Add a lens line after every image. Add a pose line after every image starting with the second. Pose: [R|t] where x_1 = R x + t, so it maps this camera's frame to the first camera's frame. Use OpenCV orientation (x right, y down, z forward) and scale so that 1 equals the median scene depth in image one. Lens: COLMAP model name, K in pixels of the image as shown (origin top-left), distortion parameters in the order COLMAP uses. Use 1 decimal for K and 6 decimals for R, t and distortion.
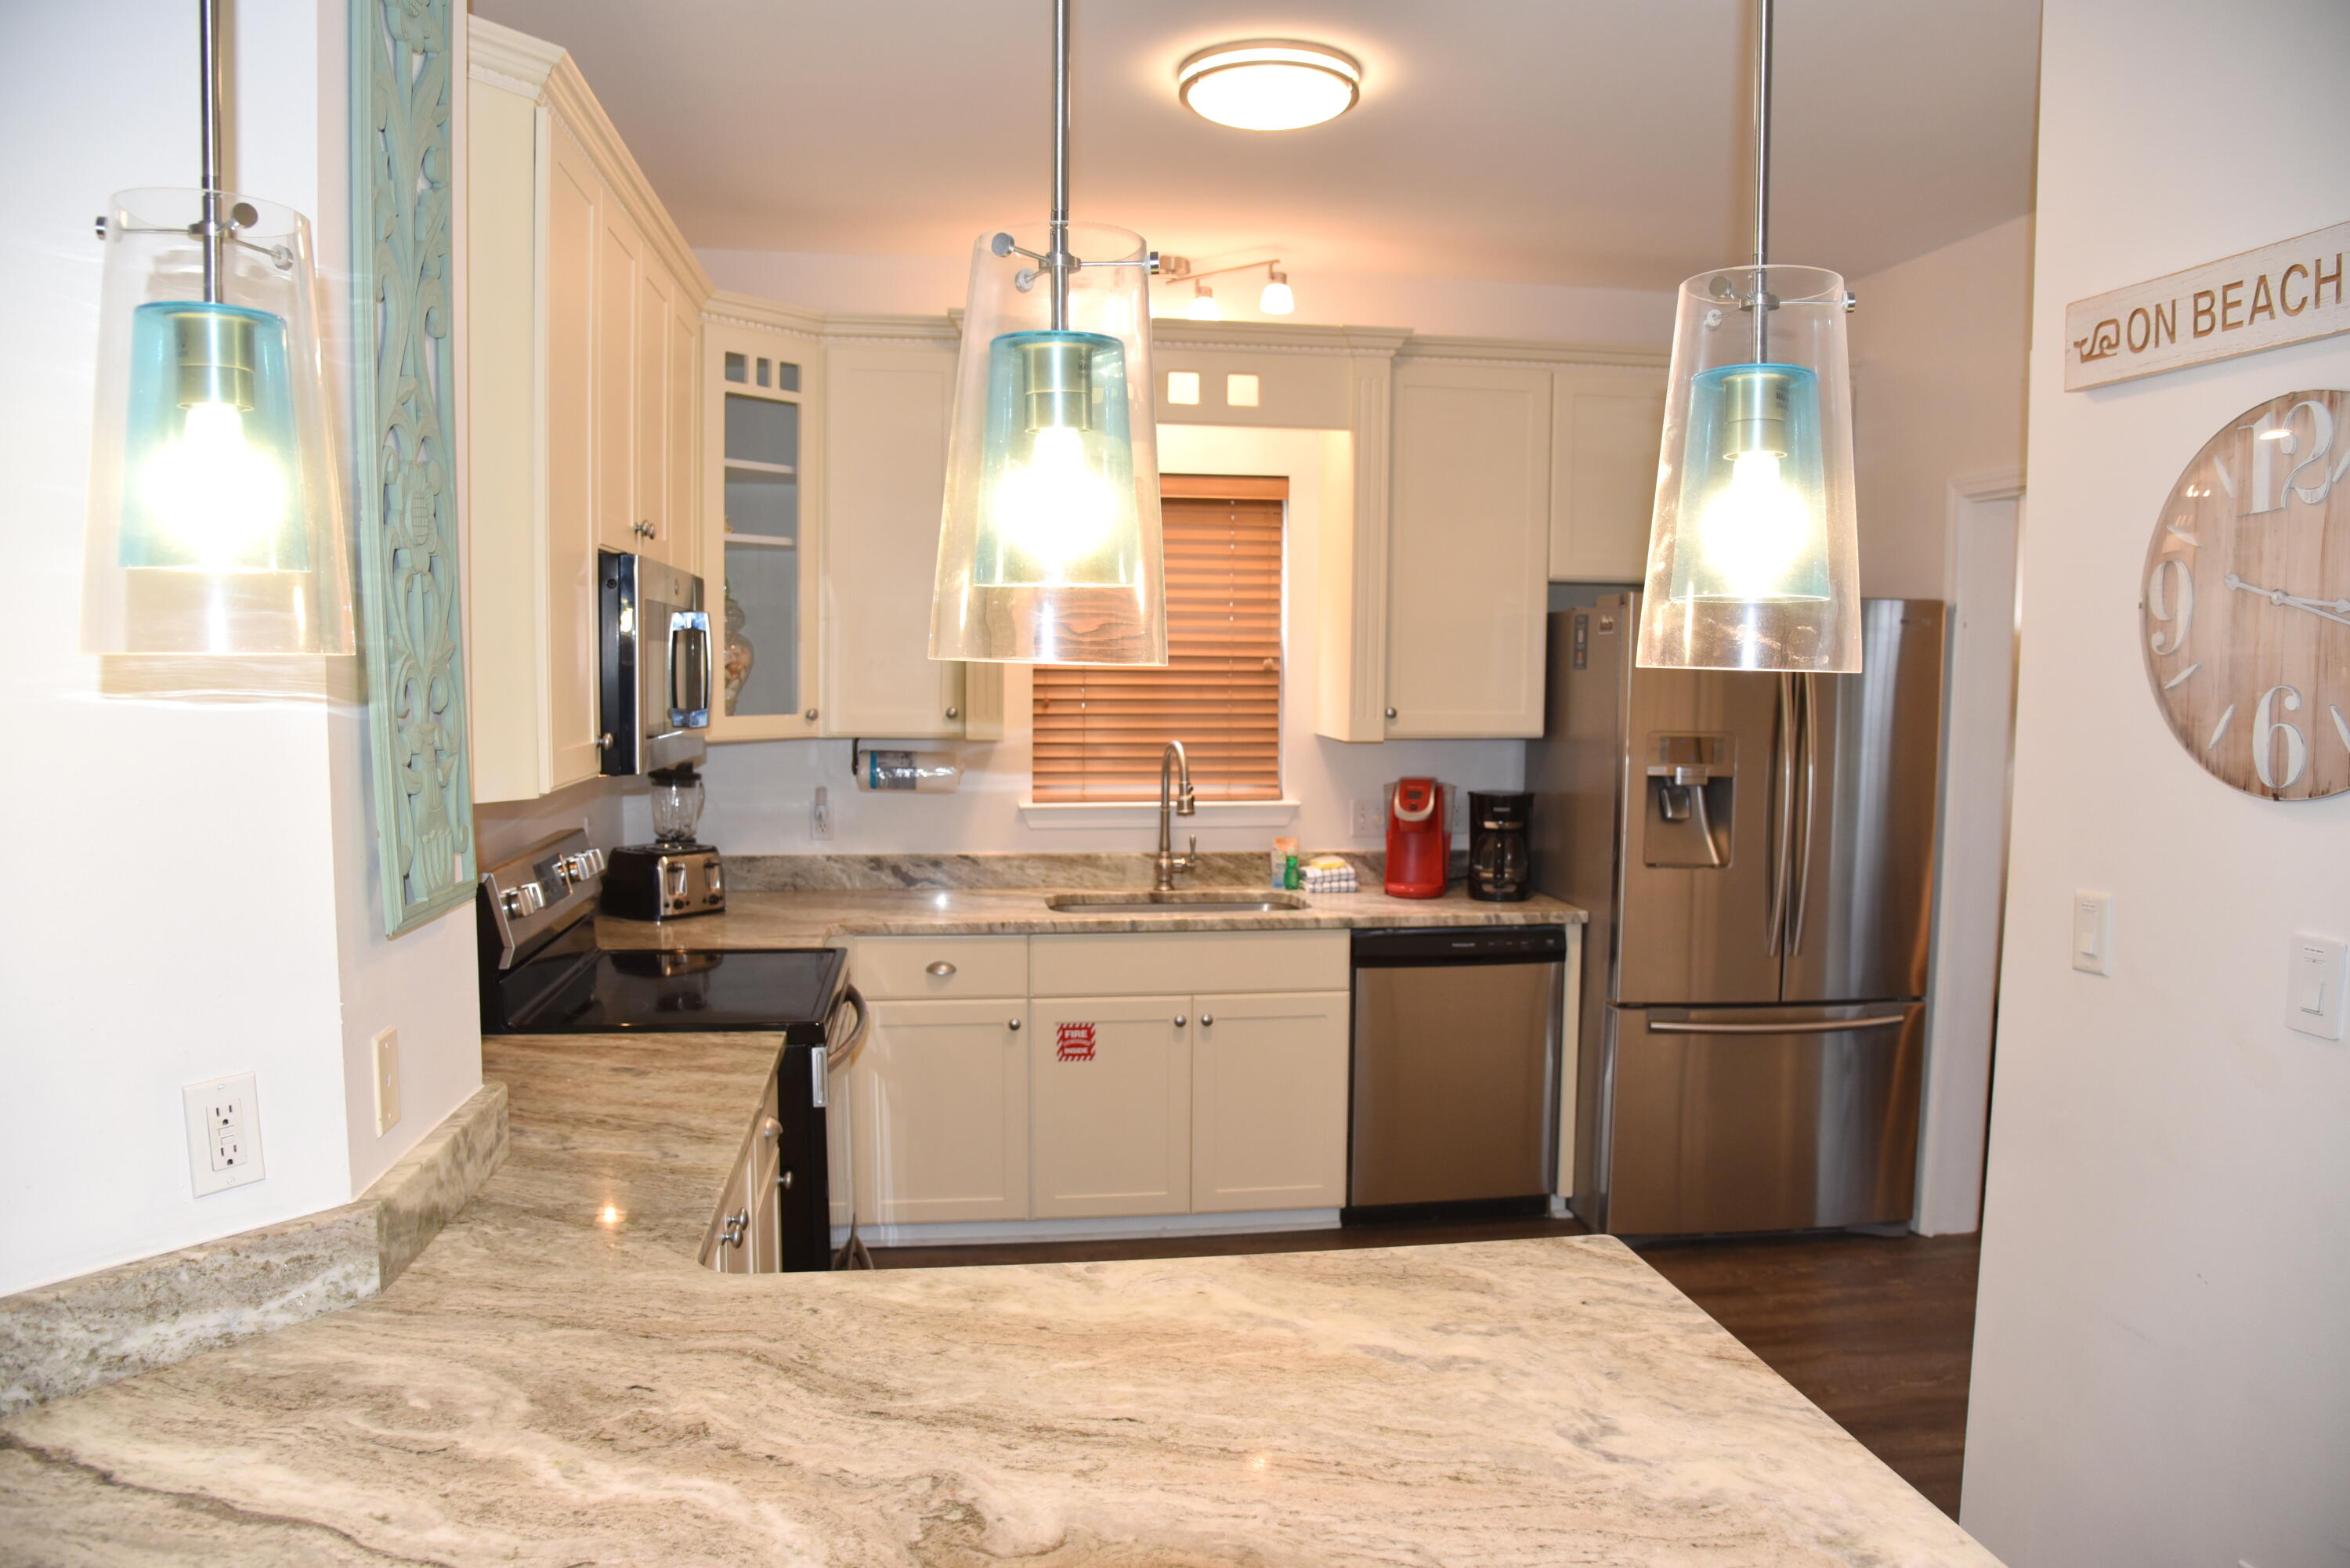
lens RADIAL K [[1595.5, 0, 1173.0], [0, 1595.5, 790.7], [0, 0, 1]] dist [-0.120273, 0.061261]
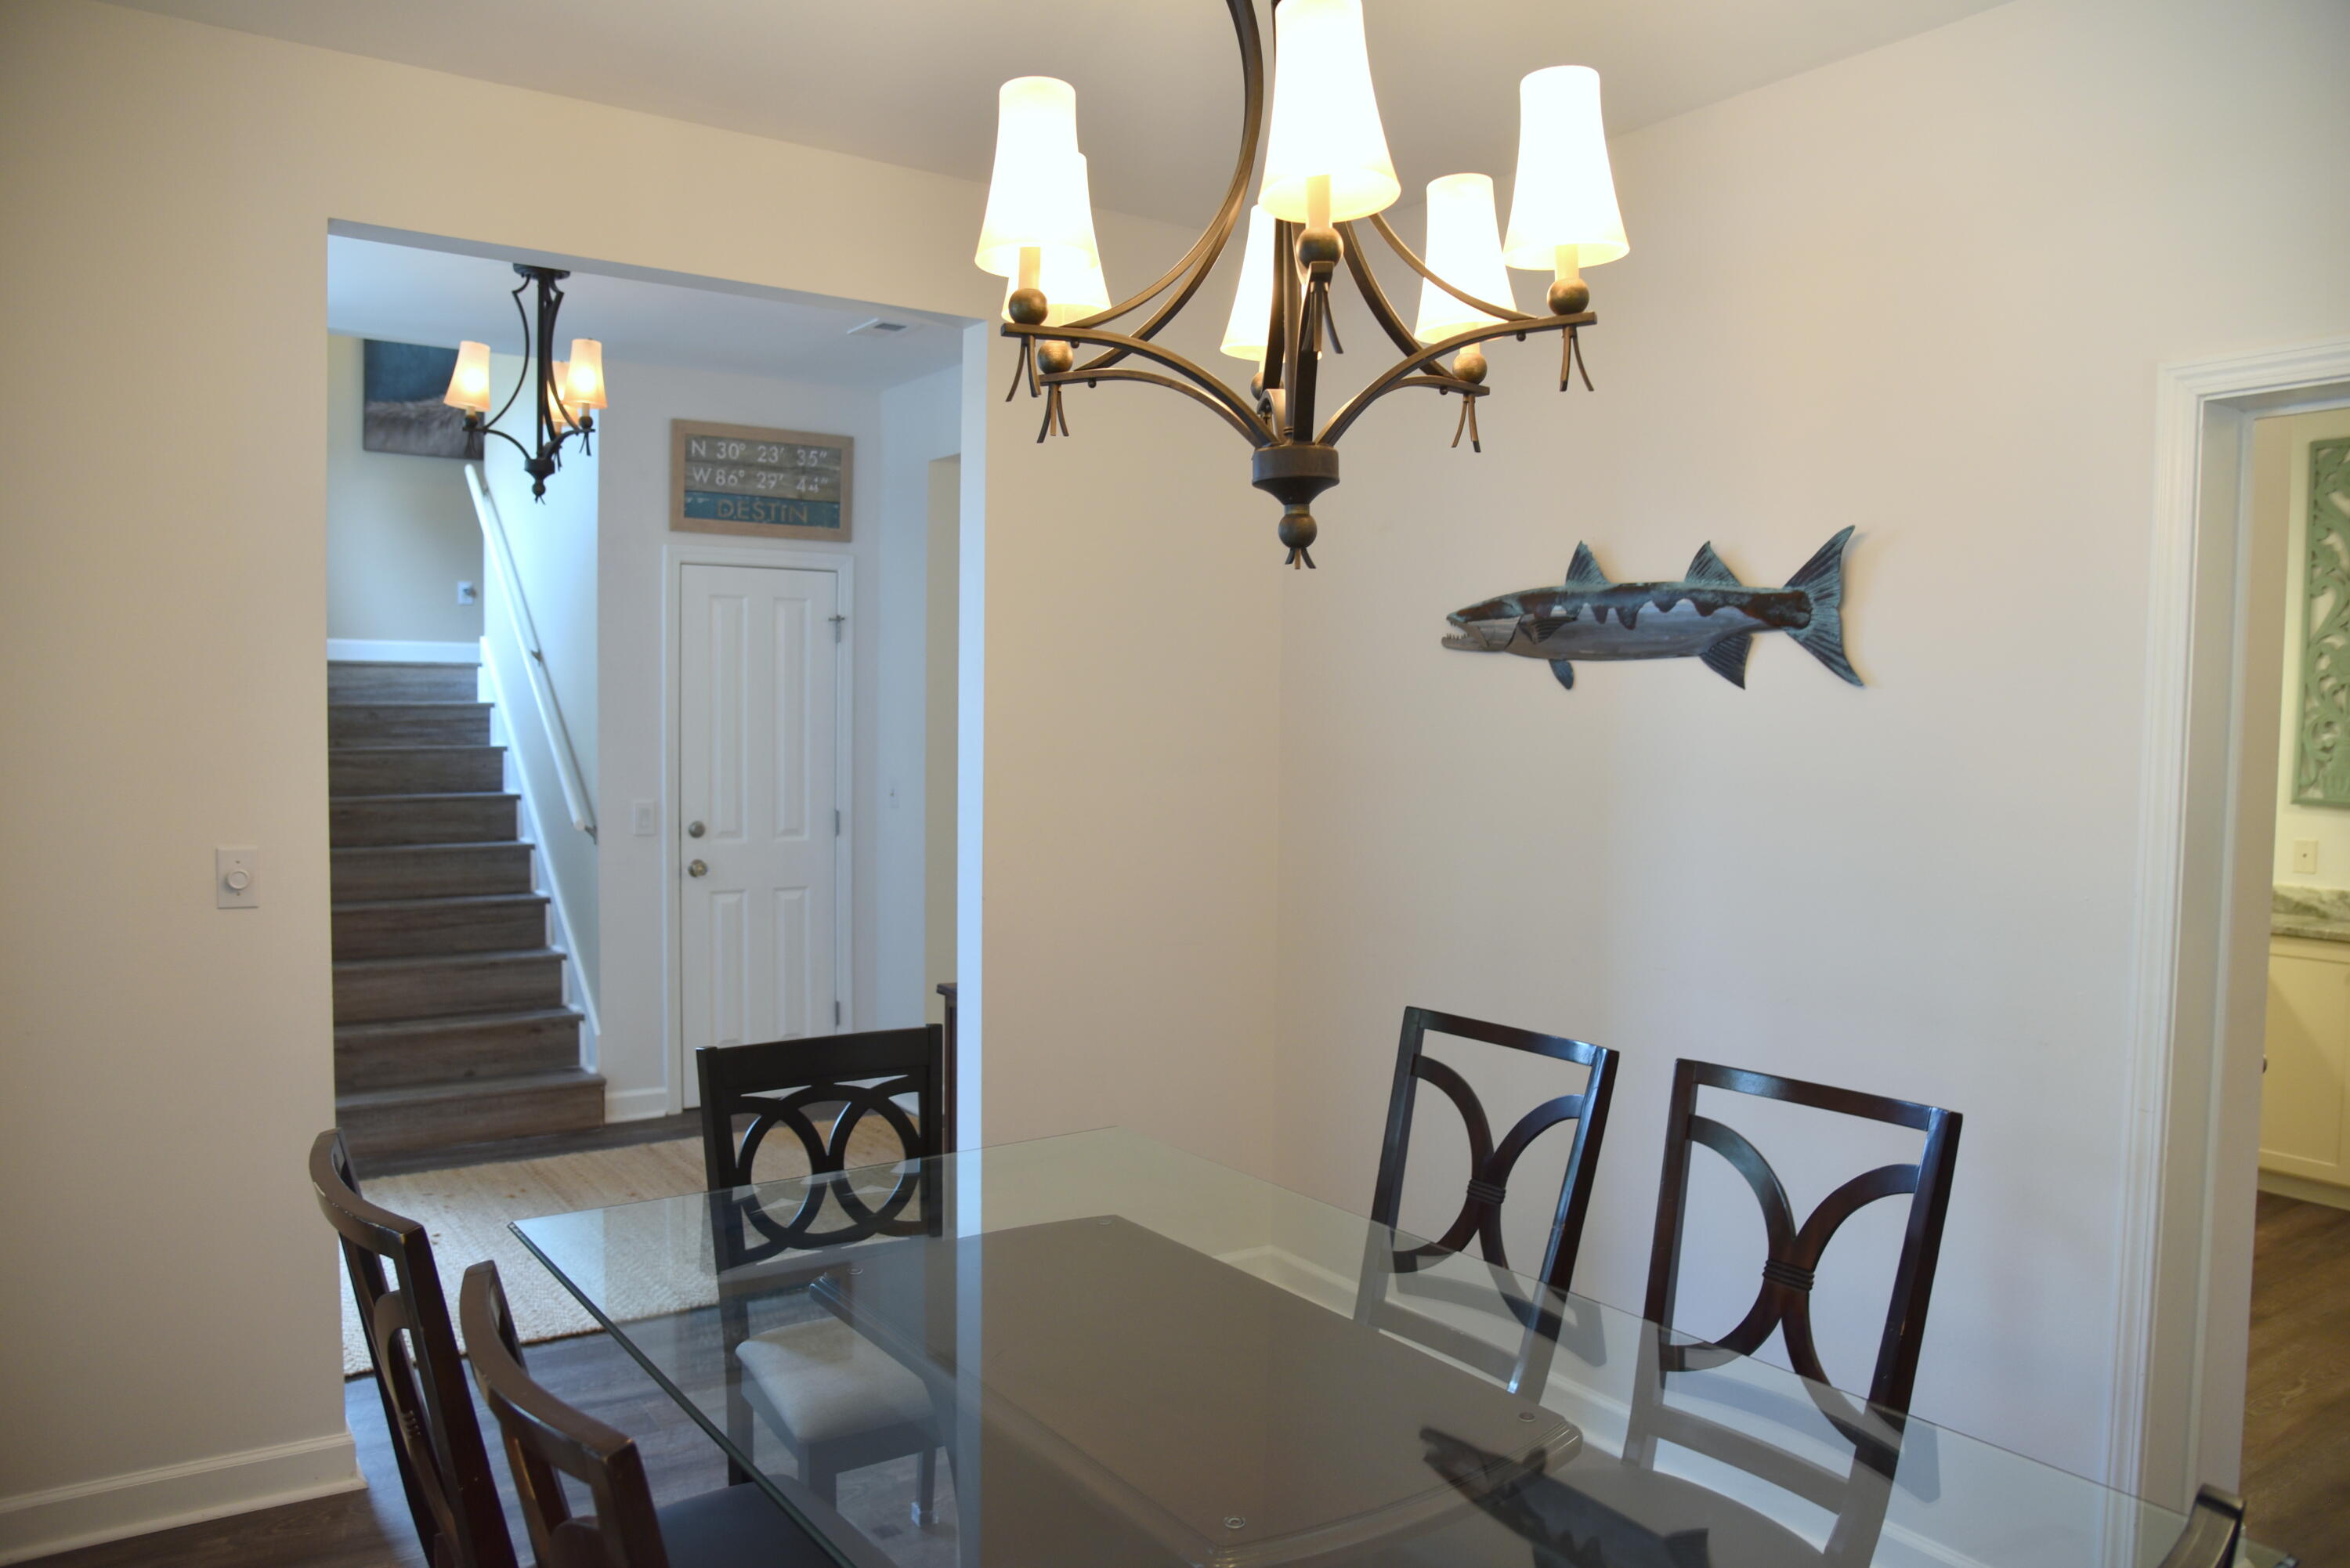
lens RADIAL K [[1675.4, 0, 1170.5], [0, 1675.4, 799.4], [0, 0, 1]] dist [-0.116310, 0.070006]
pose [[-0.901719, 0.004056, -0.432303, 2.211111], [-0.055773, 0.990509, 0.125628, -0.147647], [0.428709, 0.137392, -0.892934, 2.224692]]
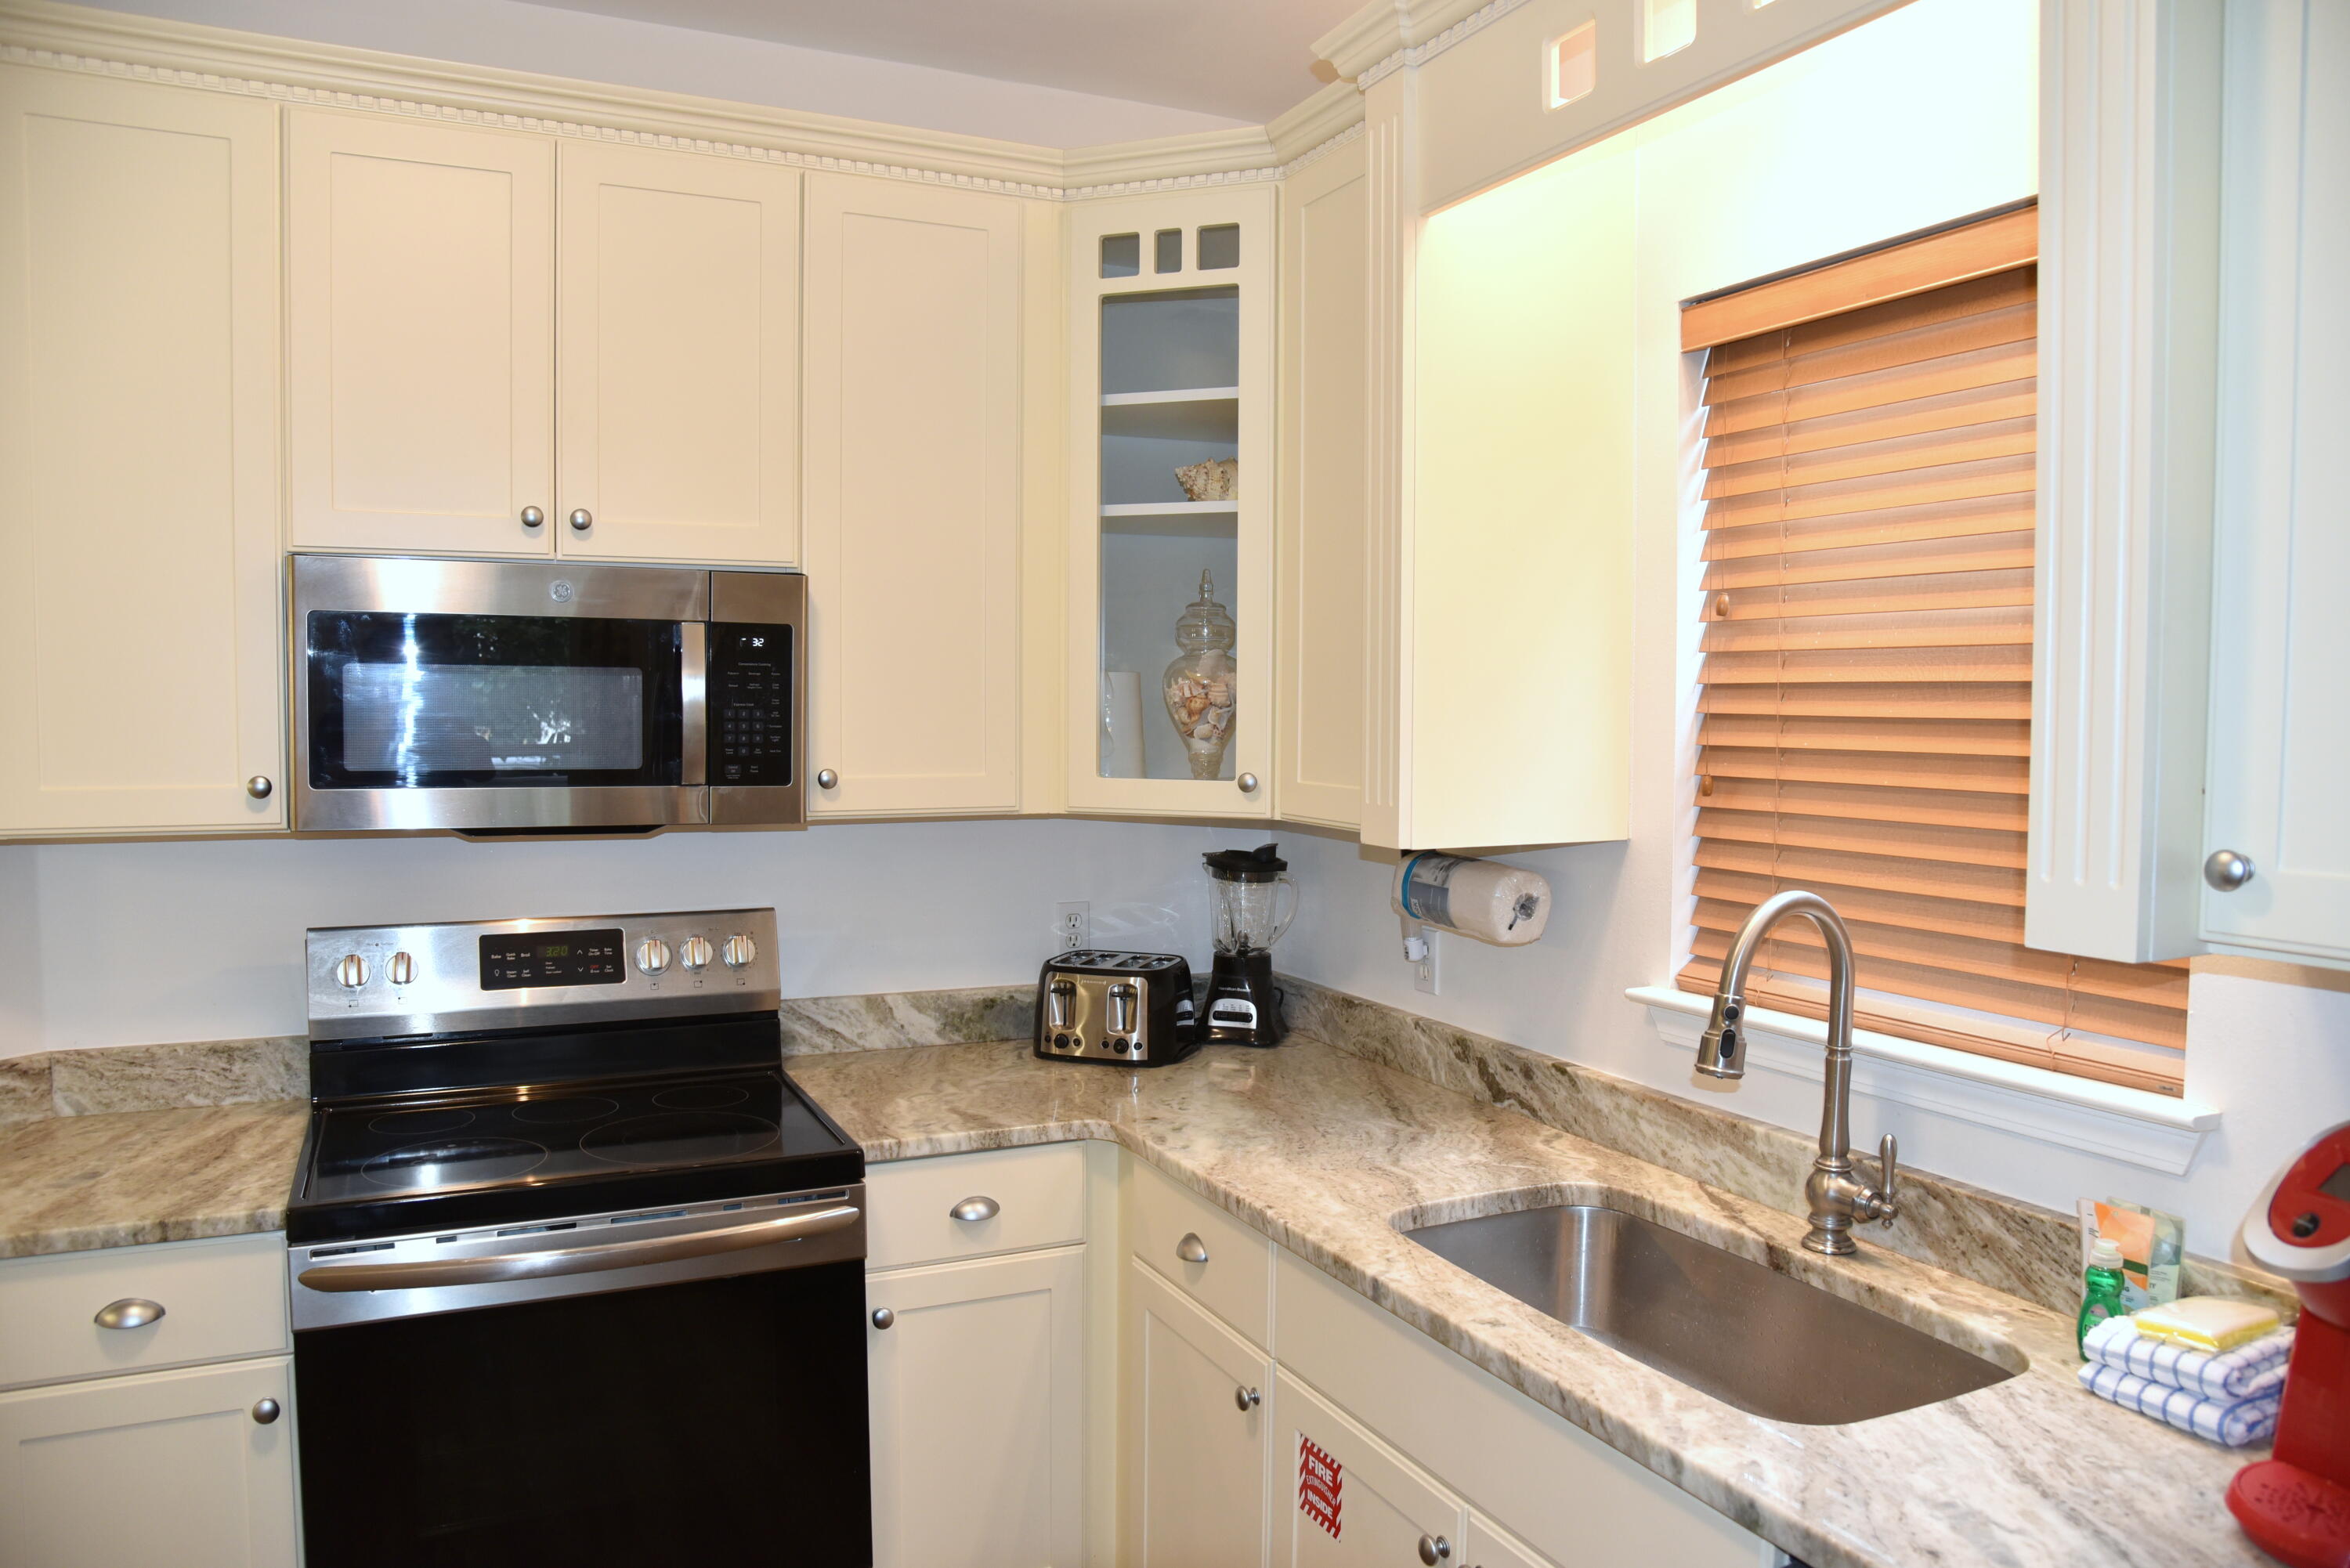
lens RADIAL K [[1616.9, 0, 1167.3], [0, 1616.9, 789.6], [0, 0, 1]] dist [-0.116472, 0.068245]
pose [[0.295807, 0.045436, -0.954167, 0.701935], [-0.082196, 0.996374, 0.021964, -0.109185], [0.951705, 0.071931, 0.298469, 1.513452]]
